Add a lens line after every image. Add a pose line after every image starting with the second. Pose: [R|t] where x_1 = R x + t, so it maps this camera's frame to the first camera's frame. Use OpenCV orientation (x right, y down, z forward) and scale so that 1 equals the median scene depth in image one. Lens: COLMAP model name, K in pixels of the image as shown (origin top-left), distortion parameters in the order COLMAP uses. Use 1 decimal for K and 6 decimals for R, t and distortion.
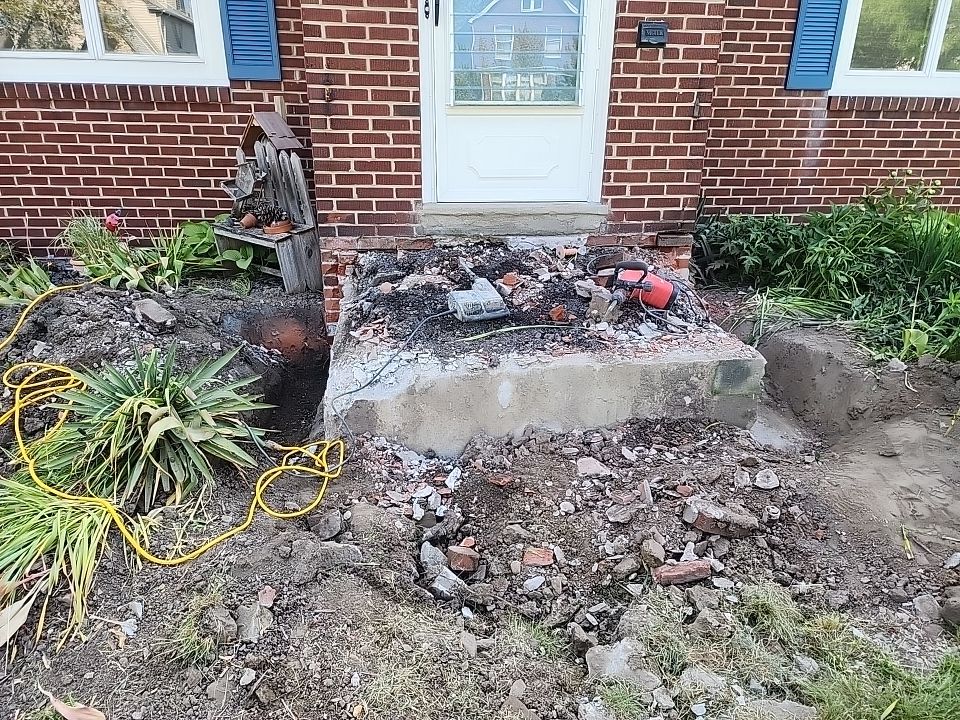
lens RADIAL K [[640.7, 0, 480.0], [0, 640.7, 354.8], [0, 0, 1]] dist [0.072446, -0.058263]
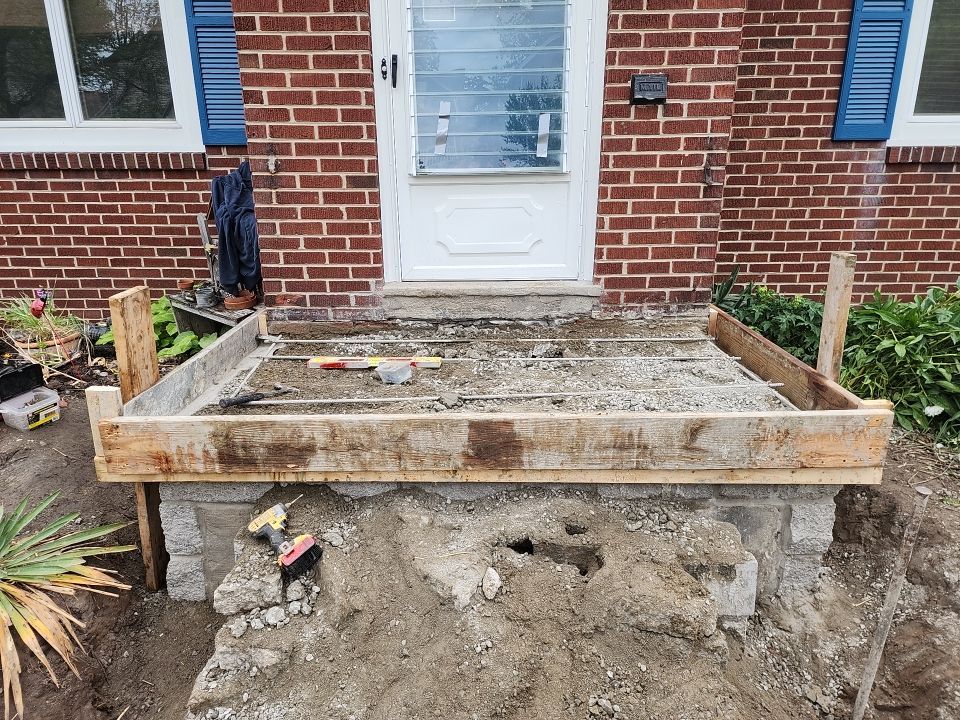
lens RADIAL K [[640.7, 0, 471.9], [0, 640.7, 354.8], [0, 0, 1]] dist [0.072446, -0.058263]
pose [[0.993984, 0.014422, -0.108569, 0.126262], [-0.020289, 0.998381, -0.053130, -0.095086], [0.107627, 0.055014, 0.992668, 0.153950]]
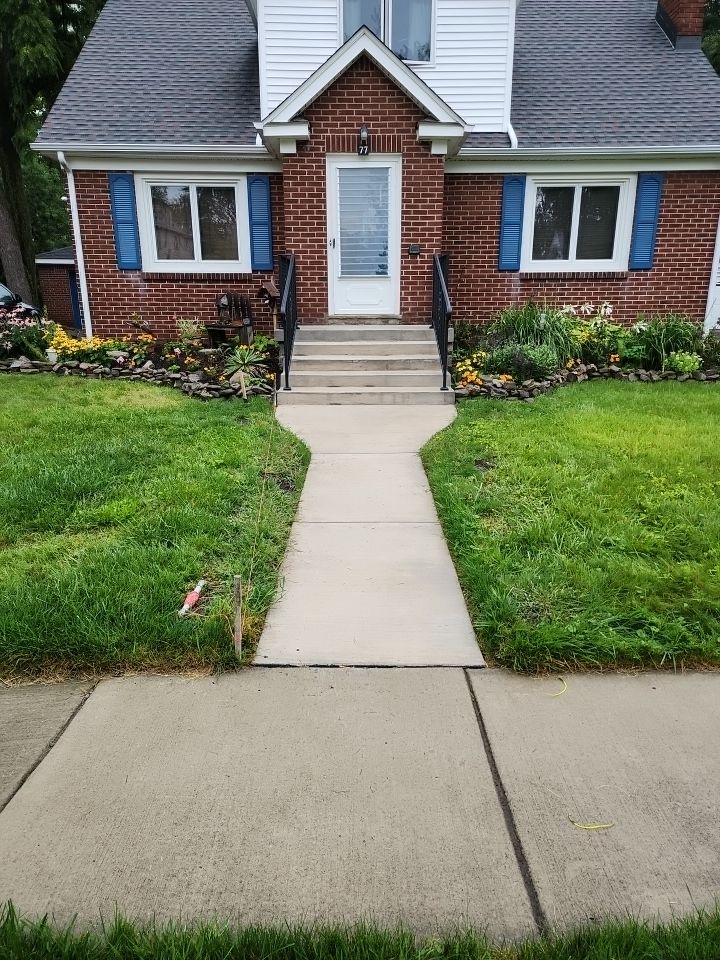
lens RADIAL K [[635.9, 0, 361.5], [0, 635.9, 483.0], [0, 0, 1]] dist [0.056964, -0.032093]
pose [[0.995737, 0.011661, -0.091494, 0.284037], [-0.019191, 0.996460, -0.081854, 0.643064], [0.090216, 0.083261, 0.992436, -1.463755]]
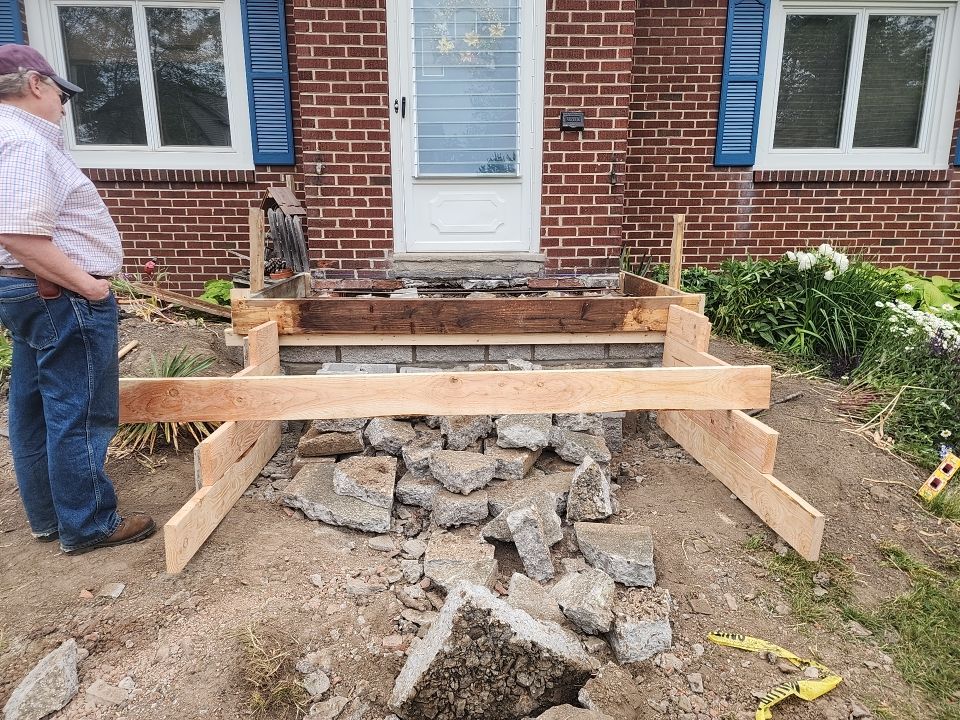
lens RADIAL K [[640.7, 0, 472.9], [0, 640.7, 359.3], [0, 0, 1]] dist [0.072446, -0.058263]
pose [[0.997452, 0.004131, -0.071221, 0.153887], [-0.013244, 0.991691, -0.127962, 0.127255], [0.070101, 0.128579, 0.989219, -0.194572]]
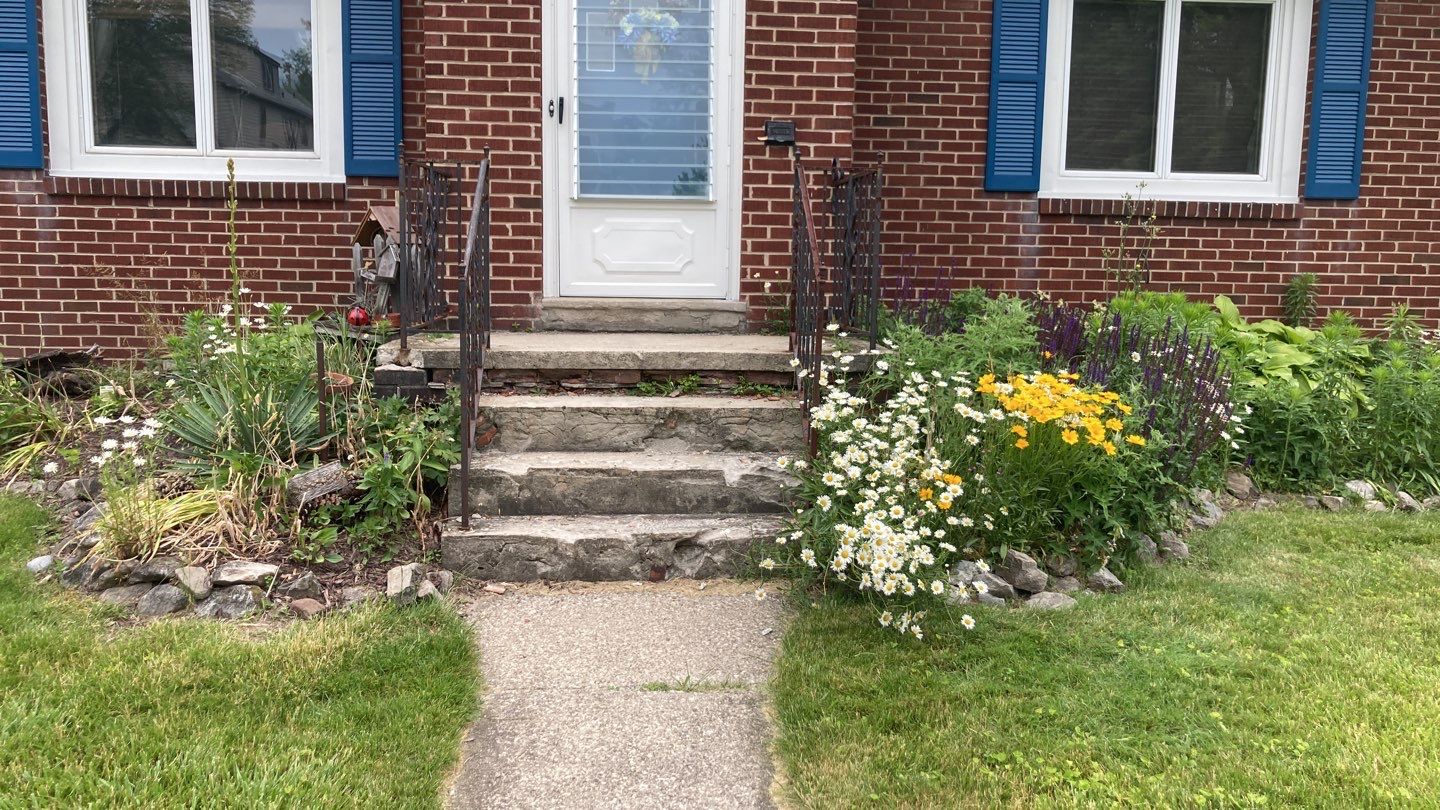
lens RADIAL K [[1188.3, 0, 716.2], [0, 1188.3, 405.1], [0, 0, 1]] dist [0.017776, -0.025865]
pose [[0.999584, 0.009765, -0.027156, 0.208469], [-0.015482, 0.975588, -0.219061, 0.286371], [0.024354, 0.219390, 0.975333, -0.625057]]
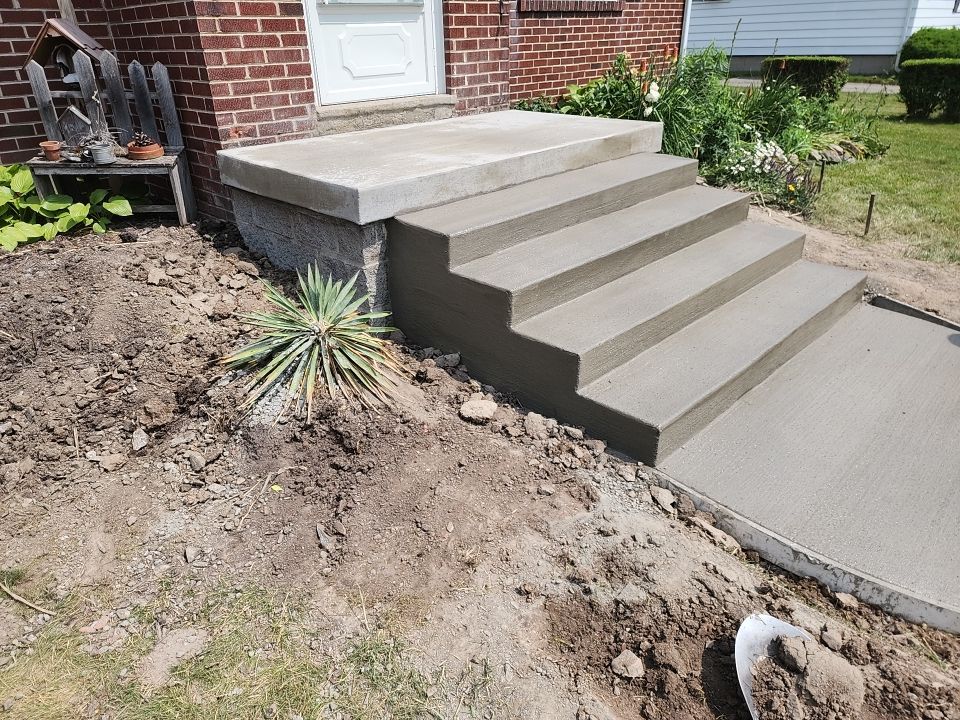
lens RADIAL K [[640.7, 0, 464.8], [0, 640.7, 345.4], [0, 0, 1]] dist [0.072446, -0.058263]
pose [[0.784894, -0.298371, 0.543062, -0.561094], [0.249767, 0.954421, 0.163390, 0.009747], [-0.567061, 0.007395, 0.823642, 0.044228]]
